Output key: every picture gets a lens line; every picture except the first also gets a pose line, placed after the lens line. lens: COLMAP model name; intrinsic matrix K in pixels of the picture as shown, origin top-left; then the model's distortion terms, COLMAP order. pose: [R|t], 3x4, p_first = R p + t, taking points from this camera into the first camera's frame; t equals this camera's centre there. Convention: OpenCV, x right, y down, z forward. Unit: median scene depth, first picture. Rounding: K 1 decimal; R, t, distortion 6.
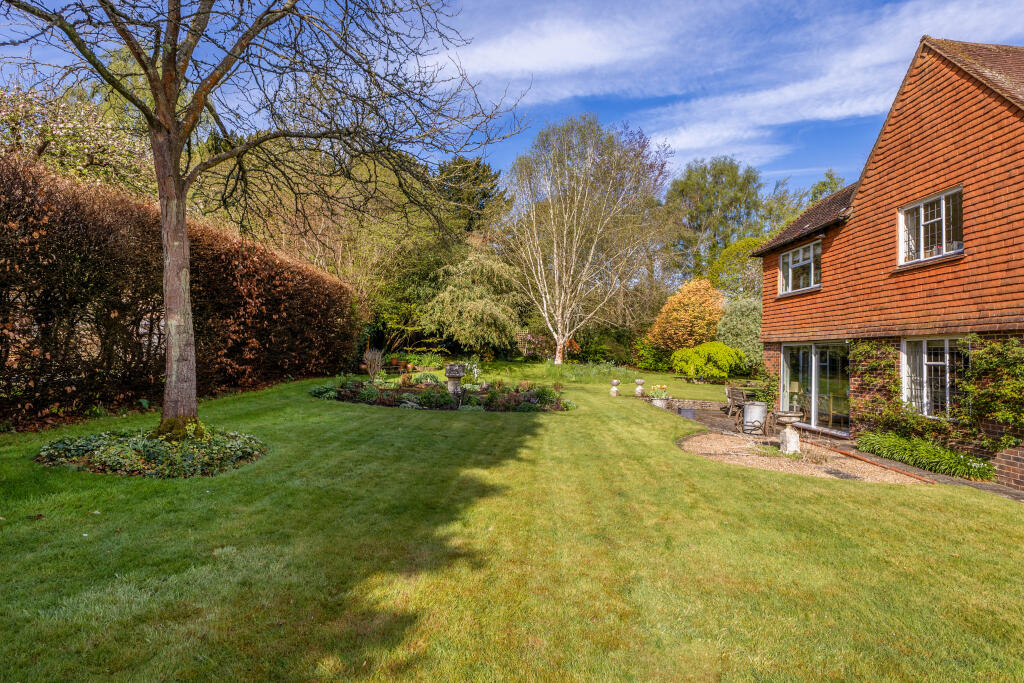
lens RADIAL K [[533.4, 0, 512.0], [0, 533.4, 341.5], [0, 0, 1]] dist [-0.026737, -0.000225]
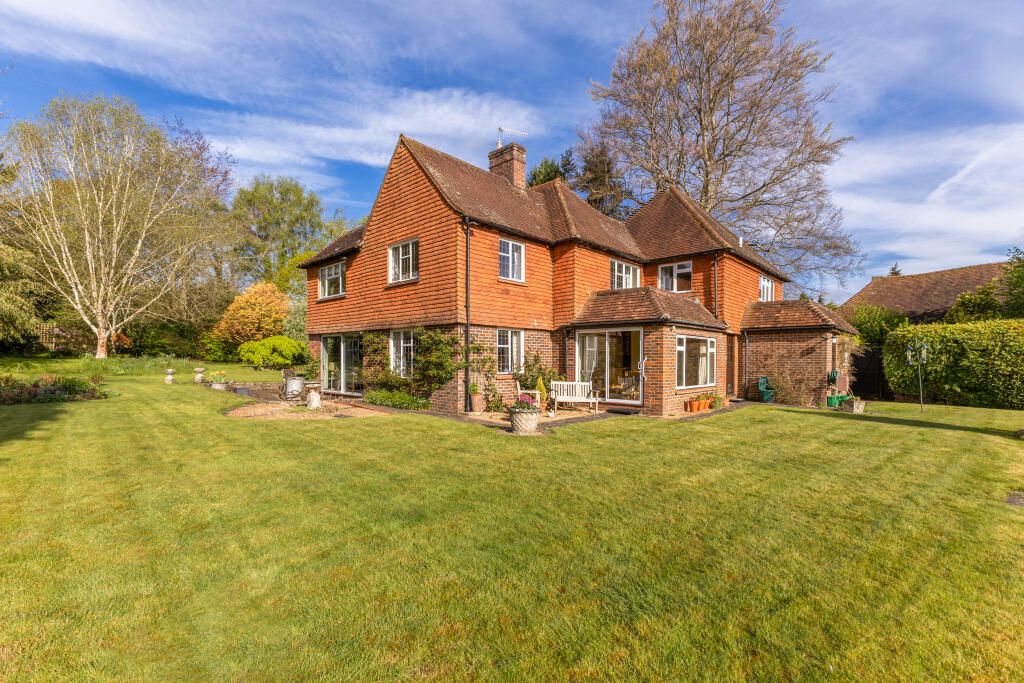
lens RADIAL K [[436.2, 0, 513.3], [0, 436.2, 372.9], [0, 0, 1]] dist [-0.000446, -0.000176]
pose [[0.680574, -0.067997, 0.729517, 0.023484], [0.009650, 0.996430, 0.083873, 0.013389], [-0.732616, -0.050042, 0.678800, -0.143267]]
